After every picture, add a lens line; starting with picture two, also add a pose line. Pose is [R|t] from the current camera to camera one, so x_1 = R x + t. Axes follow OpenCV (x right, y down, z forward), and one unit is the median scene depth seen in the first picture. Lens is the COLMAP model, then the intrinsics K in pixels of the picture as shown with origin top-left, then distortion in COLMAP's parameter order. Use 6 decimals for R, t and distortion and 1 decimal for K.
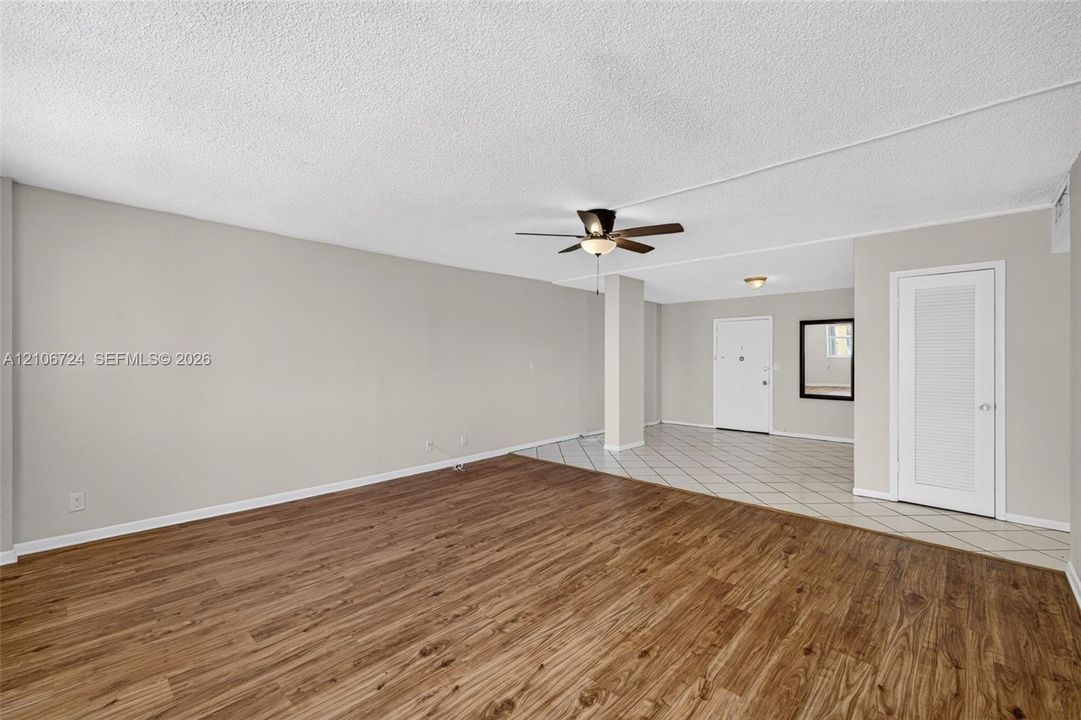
lens RADIAL K [[450.0, 0, 544.2], [0, 450.0, 351.9], [0, 0, 1]] dist [0.001043, -0.000044]
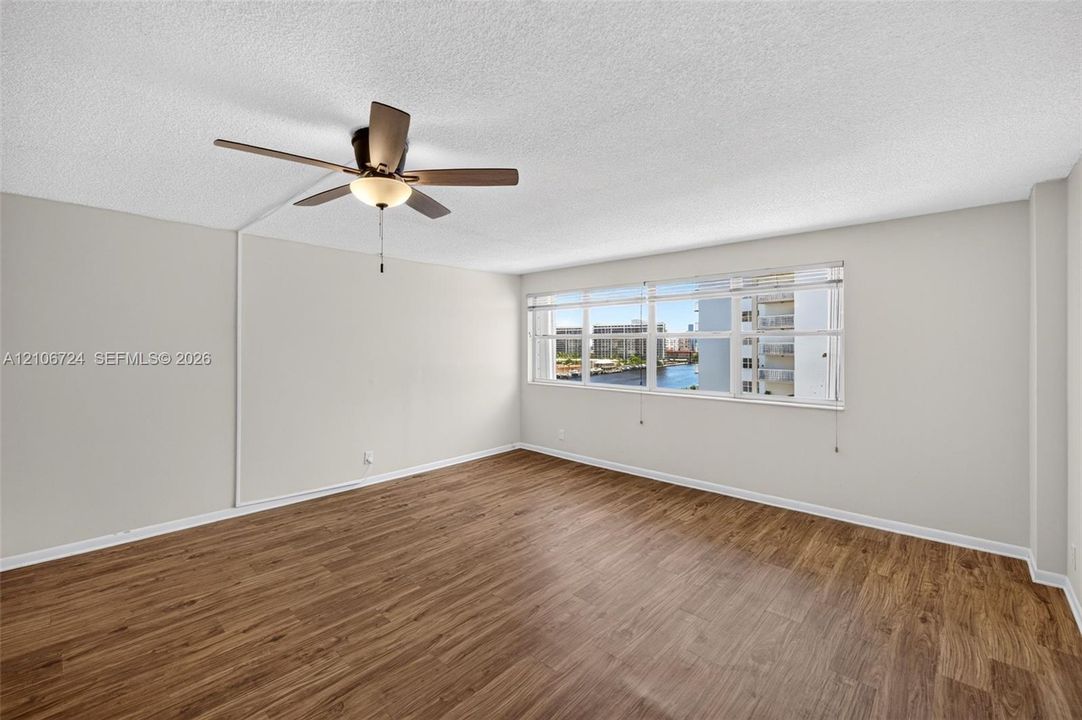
lens RADIAL K [[450.4, 0, 544.7], [0, 450.4, 351.9], [0, 0, 1]] dist [0.001043, -0.000044]
pose [[-0.999896, -0.001739, -0.014322, -0.113937], [-0.001843, 0.999972, 0.007226, -0.032423], [0.014309, 0.007251, -0.999871, 2.011114]]
